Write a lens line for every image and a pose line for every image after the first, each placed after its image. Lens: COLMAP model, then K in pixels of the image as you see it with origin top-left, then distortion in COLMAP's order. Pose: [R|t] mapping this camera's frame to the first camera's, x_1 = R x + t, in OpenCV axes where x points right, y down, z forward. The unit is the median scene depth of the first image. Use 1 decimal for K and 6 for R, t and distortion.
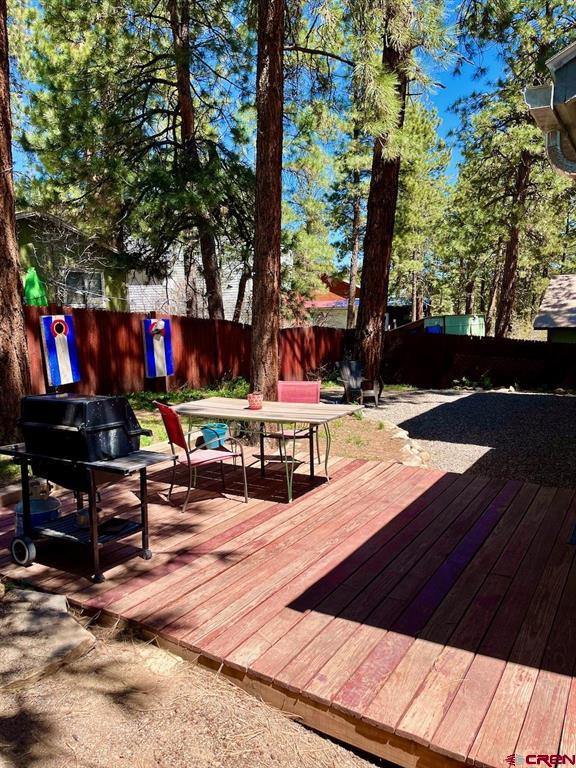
lens RADIAL K [[578.3, 0, 290.7], [0, 578.3, 404.7], [0, 0, 1]] dist [0.064913, -0.078614]
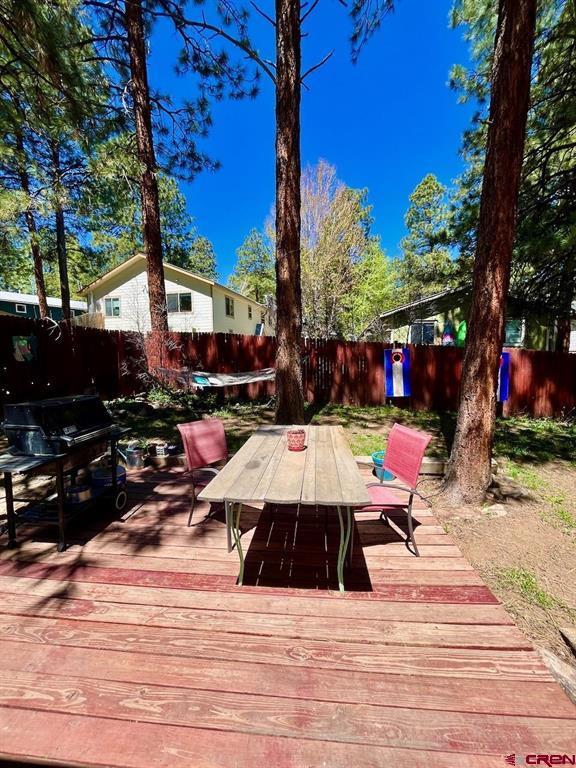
lens RADIAL K [[311.7, 0, 286.7], [0, 311.7, 385.2], [0, 0, 1]] dist [-0.000847, -0.000761]
pose [[0.444829, 0.098052, -0.890232, 0.287211], [-0.141220, 0.989234, 0.038392, -0.089023], [0.884412, 0.108641, 0.453887, 0.678084]]
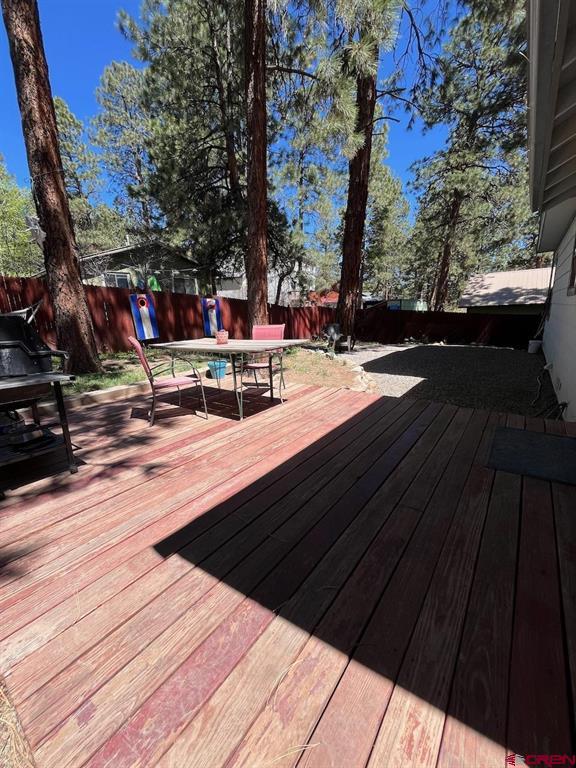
lens RADIAL K [[311.7, 0, 288.2], [0, 311.7, 388.4], [0, 0, 1]] dist [-0.000847, -0.000761]
pose [[0.995254, 0.005349, -0.097165, 0.126033], [0.003687, 0.995698, 0.092587, 0.035836], [0.097242, -0.092506, 0.990952, 0.300420]]
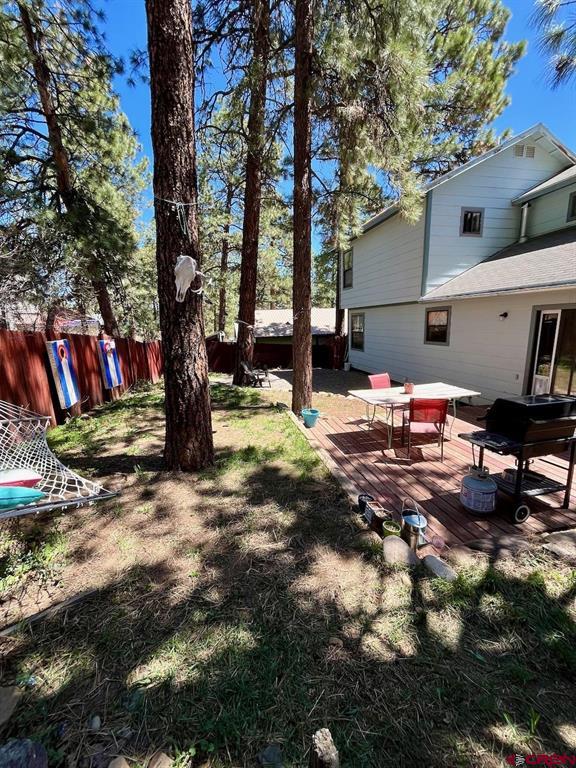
lens RADIAL K [[311.7, 0, 289.5], [0, 311.7, 382.9], [0, 0, 1]] dist [-0.000847, -0.000761]
pose [[0.700886, -0.130752, 0.701187, -0.832954], [0.116040, 0.990860, 0.068777, -0.111310], [-0.703771, 0.033161, 0.709653, 0.527284]]
